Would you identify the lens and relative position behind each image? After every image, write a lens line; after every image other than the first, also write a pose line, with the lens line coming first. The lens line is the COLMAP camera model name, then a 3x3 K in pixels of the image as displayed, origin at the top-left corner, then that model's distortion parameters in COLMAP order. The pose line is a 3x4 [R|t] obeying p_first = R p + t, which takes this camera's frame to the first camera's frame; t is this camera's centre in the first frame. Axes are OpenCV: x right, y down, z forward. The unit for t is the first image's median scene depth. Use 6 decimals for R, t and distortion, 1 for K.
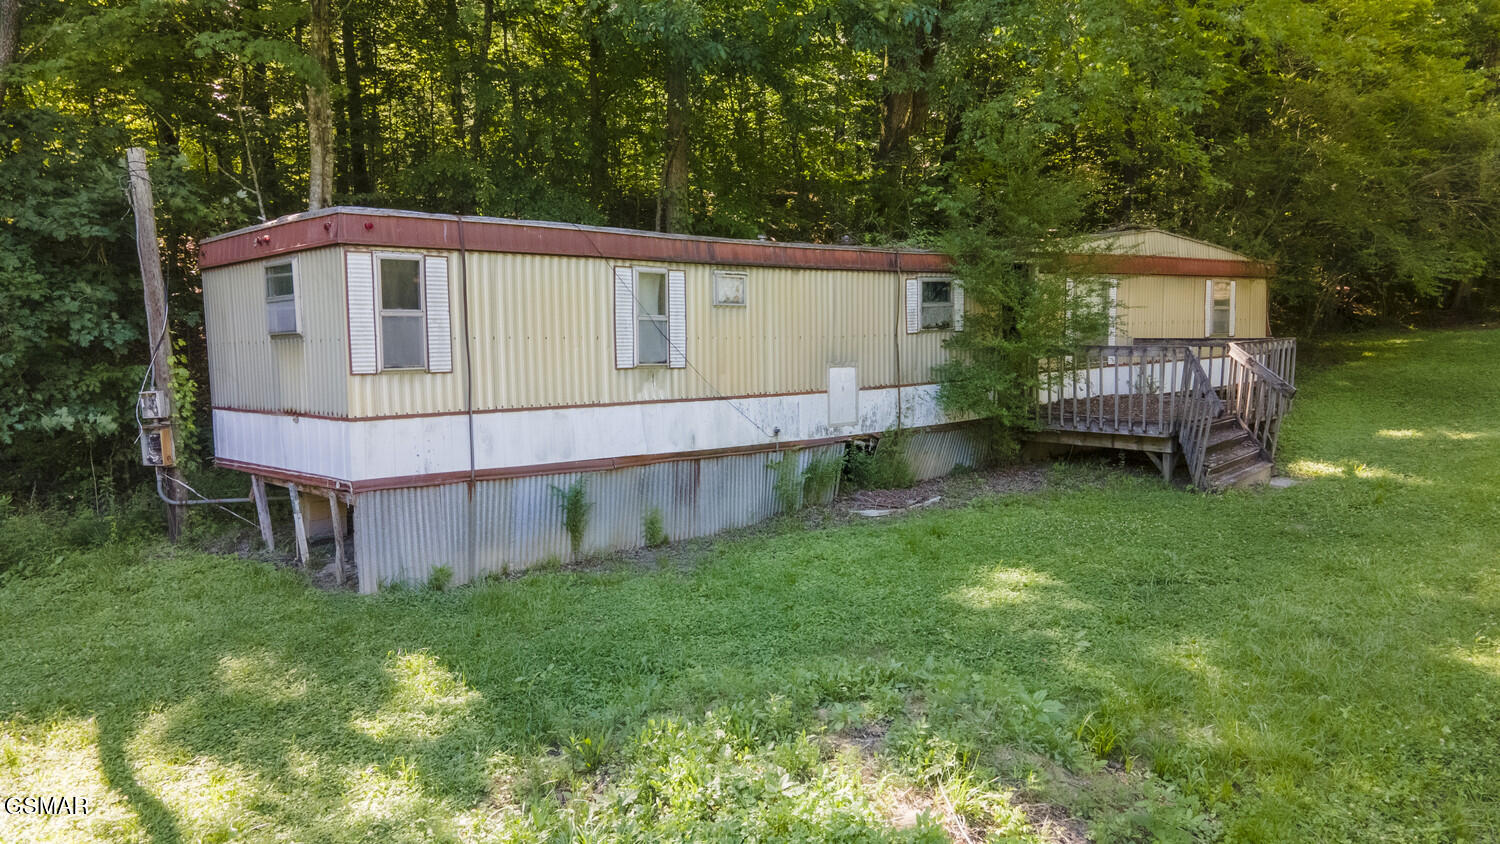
lens RADIAL K [[1119.0, 0, 750.0], [0, 1119.0, 422.0], [0, 0, 1]] dist [-0.026452, 0.136587]
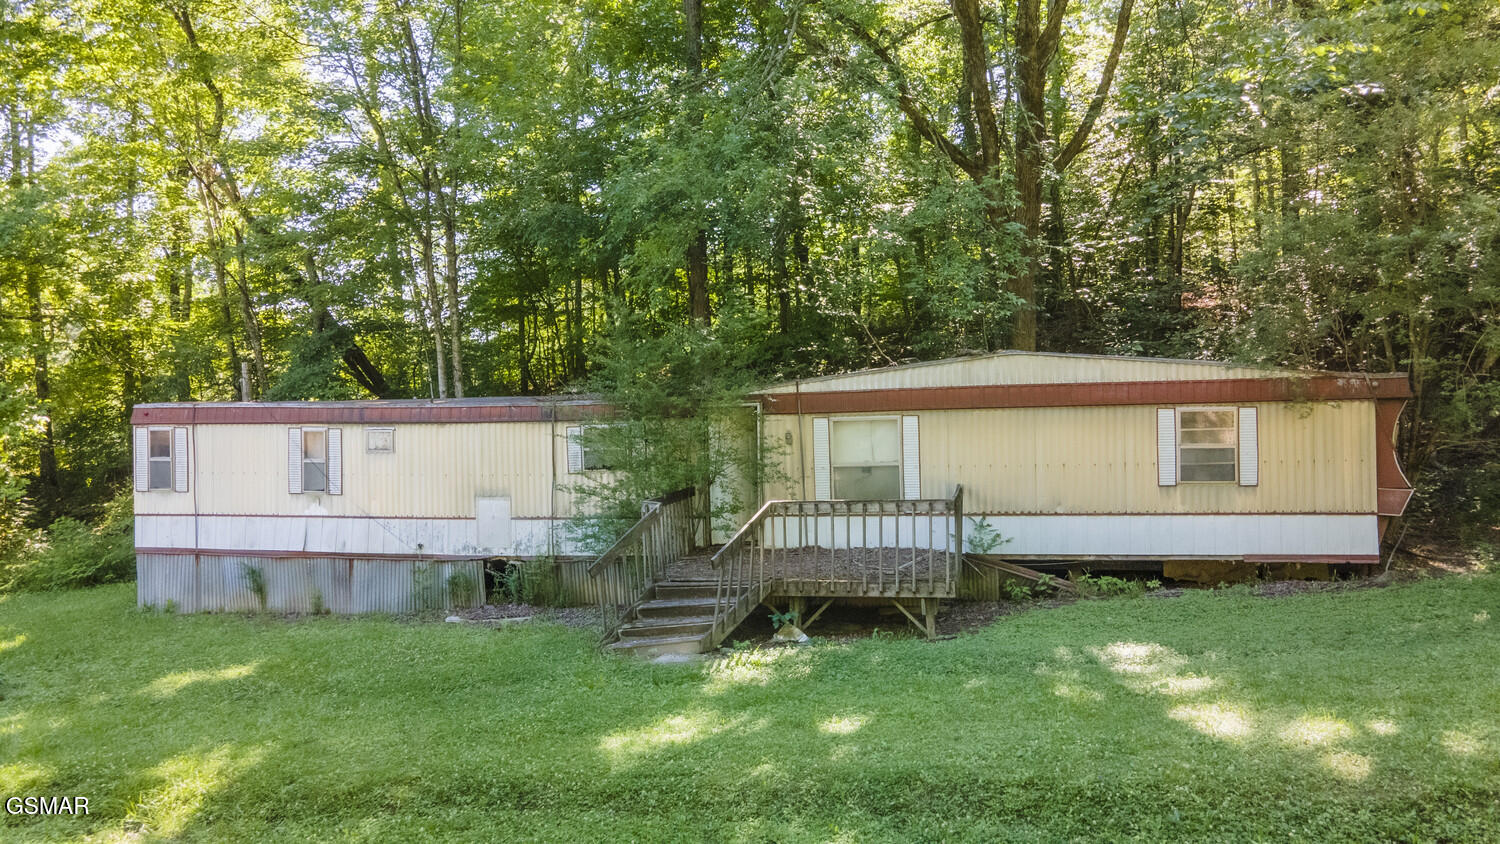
lens RADIAL K [[1119.0, 0, 750.0], [0, 1119.0, 422.0], [0, 0, 1]] dist [-0.026452, 0.136587]
pose [[0.584472, 0.005212, -0.811397, 1.344089], [-0.064478, 0.997116, -0.040040, -0.111559], [0.808848, 0.075719, 0.583123, 0.535262]]
